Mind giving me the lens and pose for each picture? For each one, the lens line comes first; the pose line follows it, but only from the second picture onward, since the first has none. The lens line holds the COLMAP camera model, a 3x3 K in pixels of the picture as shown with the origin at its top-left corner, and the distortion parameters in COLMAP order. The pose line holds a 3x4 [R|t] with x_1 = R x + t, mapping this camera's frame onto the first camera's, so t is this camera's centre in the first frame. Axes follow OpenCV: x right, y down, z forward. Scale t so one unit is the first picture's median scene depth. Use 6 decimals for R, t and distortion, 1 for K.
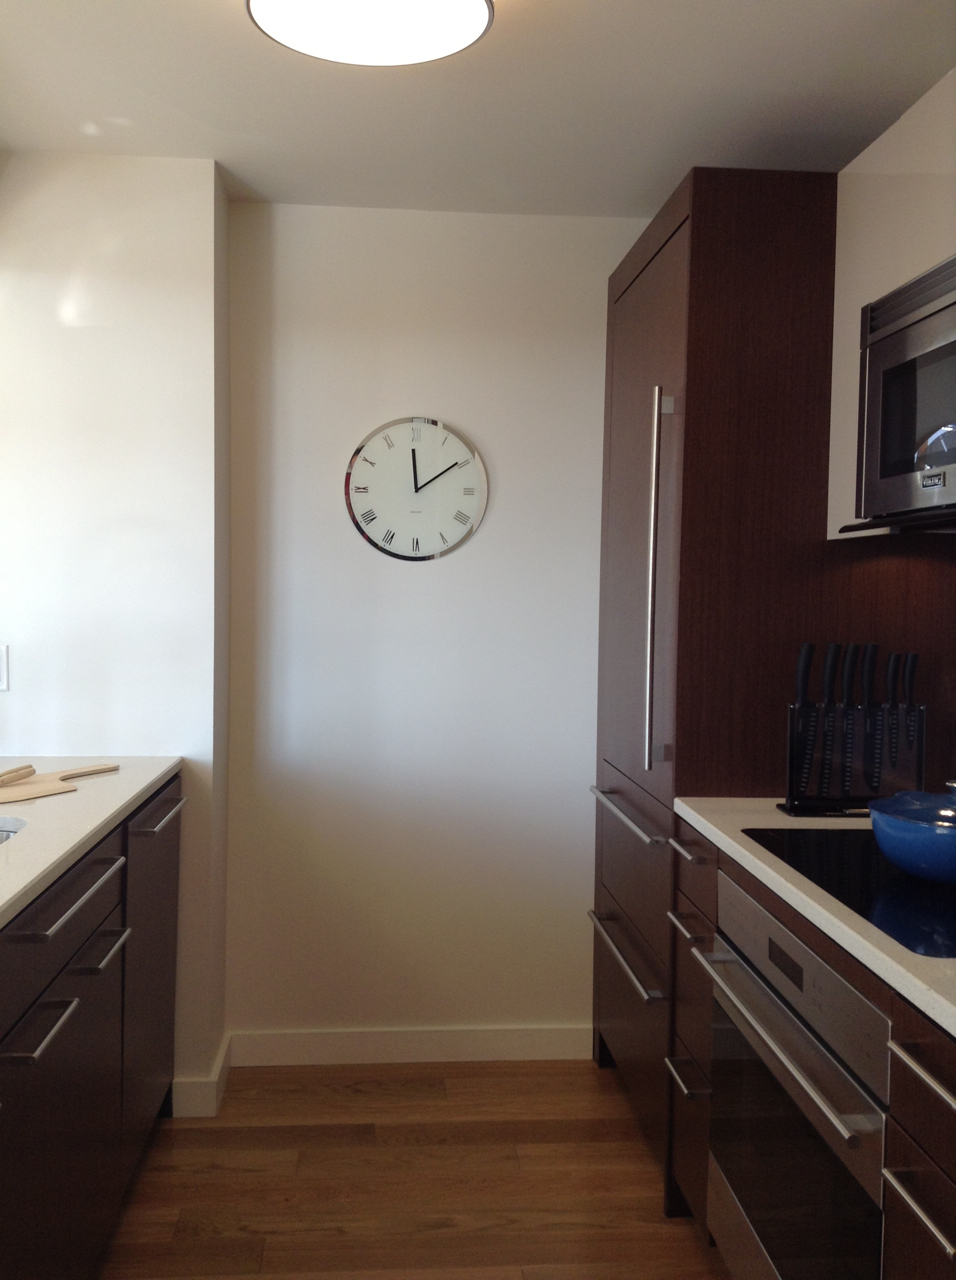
lens RADIAL K [[1158.5, 0, 478.0], [0, 1158.5, 640.0], [0, 0, 1]] dist [0.172791, -0.361622]
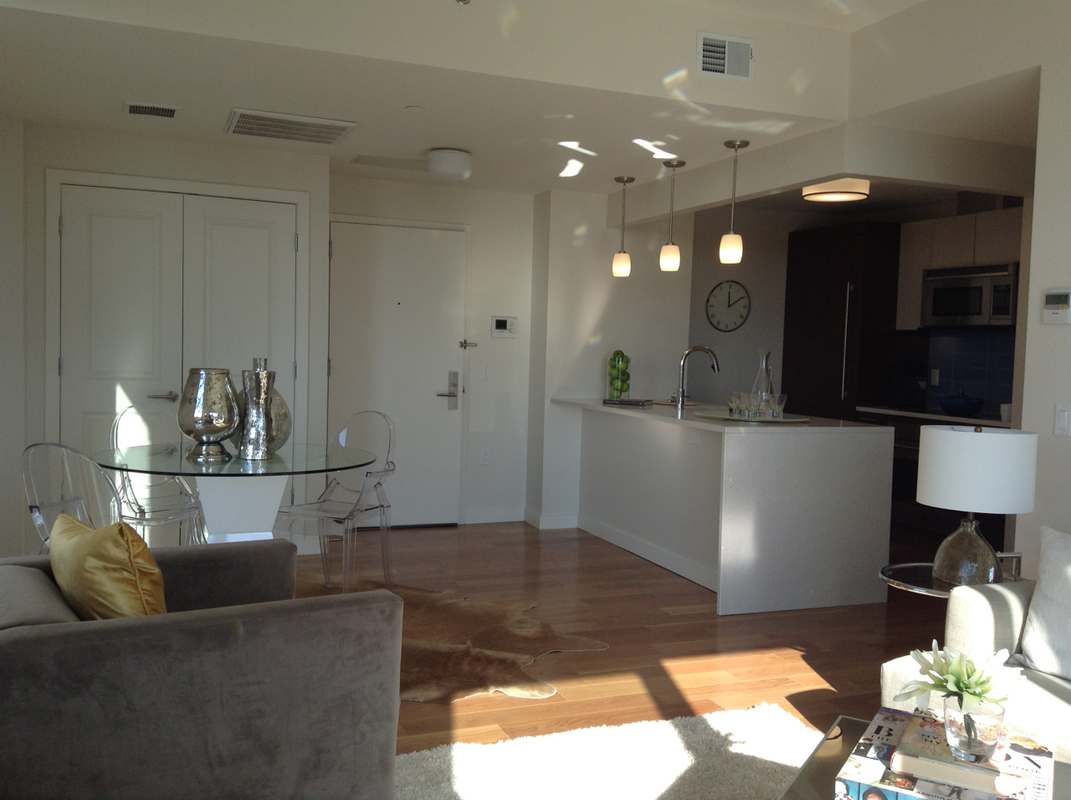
lens RADIAL K [[969.4, 0, 532.4], [0, 969.4, 401.1], [0, 0, 1]] dist [0.172791, -0.361622]
pose [[0.954529, -0.002653, 0.298107, -1.188068], [-0.004113, 0.999748, 0.022067, 0.046152], [-0.298090, -0.022290, 0.954277, -1.076202]]
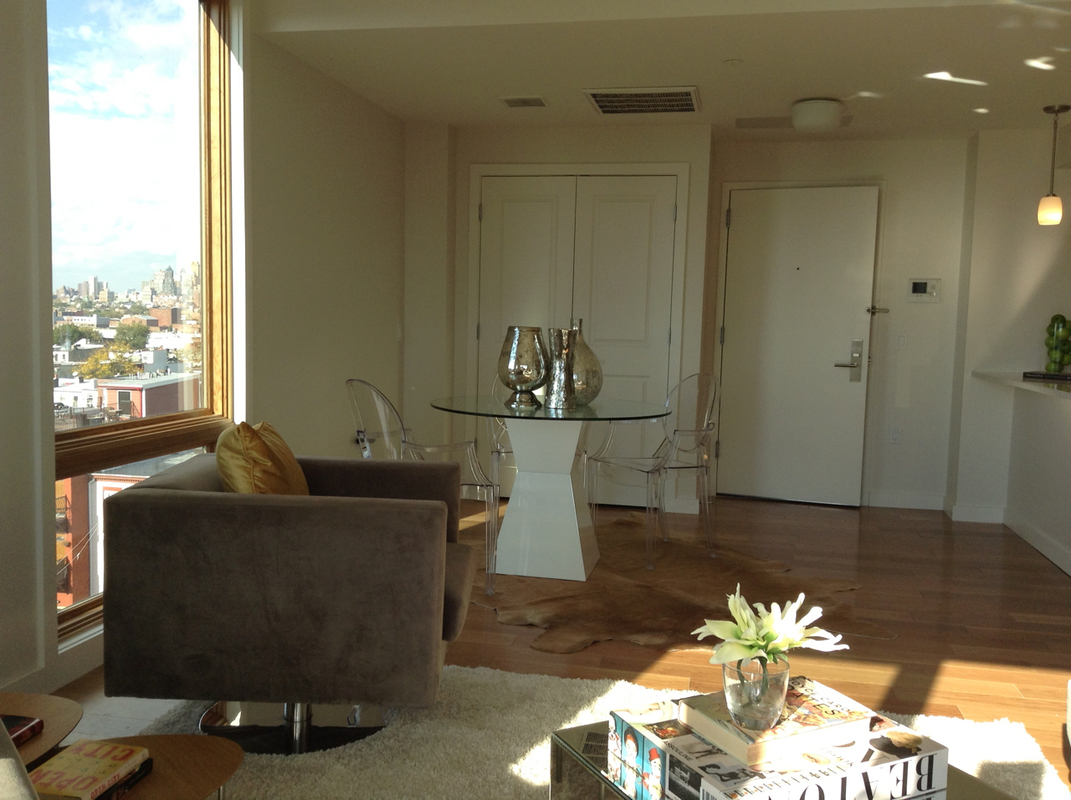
lens RADIAL K [[969.4, 0, 532.4], [0, 969.4, 401.1], [0, 0, 1]] dist [0.172791, -0.361622]
pose [[0.960104, 0.033986, -0.277570, -0.811185], [-0.022964, 0.998817, 0.042862, 0.080944], [0.278698, -0.034777, 0.959749, -1.100081]]
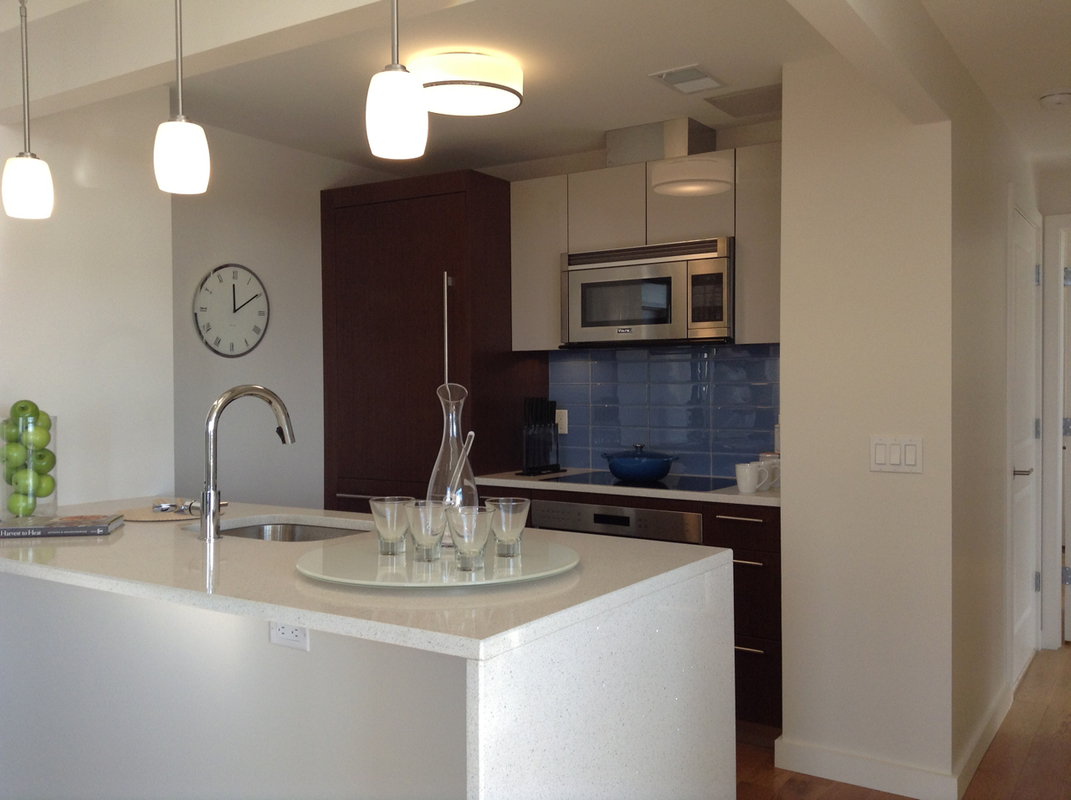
lens RADIAL K [[969.4, 0, 532.4], [0, 969.4, 401.1], [0, 0, 1]] dist [0.172791, -0.361622]
pose [[0.616365, -0.028680, 0.786938, -0.825534], [0.045689, 0.998956, 0.000622, 0.005126], [-0.786134, 0.035571, 0.617032, -0.092539]]
